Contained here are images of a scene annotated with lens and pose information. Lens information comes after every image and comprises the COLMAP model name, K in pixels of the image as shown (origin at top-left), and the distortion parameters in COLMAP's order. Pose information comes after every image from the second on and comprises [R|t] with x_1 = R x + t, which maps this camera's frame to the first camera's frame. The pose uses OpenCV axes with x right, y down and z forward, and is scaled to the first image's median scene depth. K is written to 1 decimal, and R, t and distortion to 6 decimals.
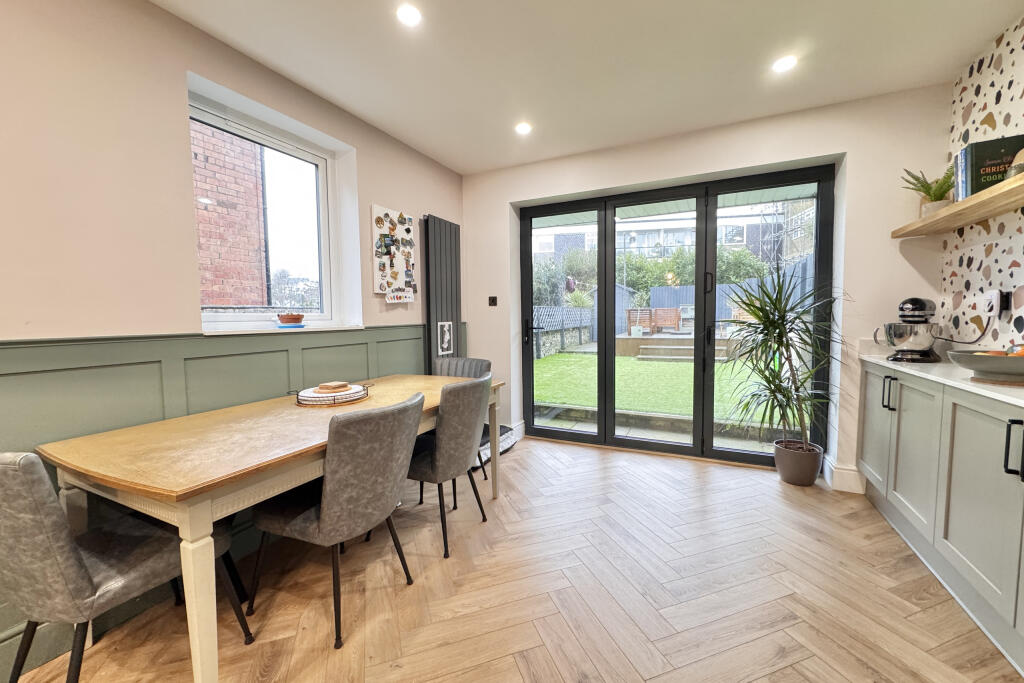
lens RADIAL K [[407.4, 0, 508.6], [0, 407.4, 342.5], [0, 0, 1]] dist [-0.000465, -0.001146]
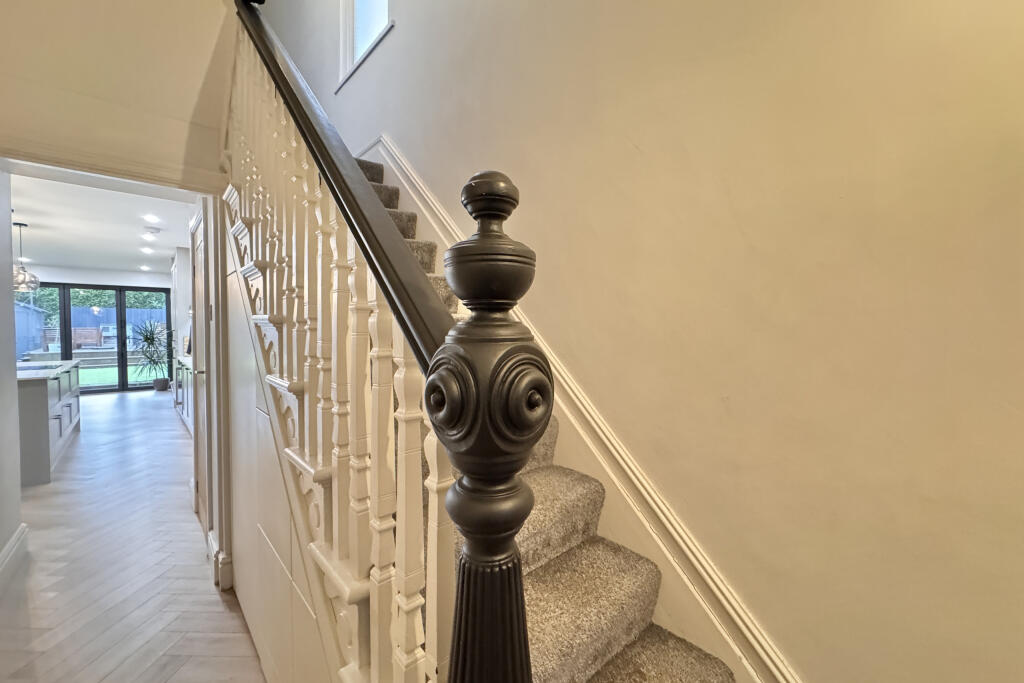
lens RADIAL K [[407.4, 0, 507.2], [0, 407.4, 336.2], [0, 0, 1]] dist [-0.000465, -0.001146]
pose [[0.370263, -0.005753, 0.928909, -1.095506], [0.057479, 0.998207, -0.016729, 0.126463], [-0.927147, 0.059587, 0.369930, -2.411206]]
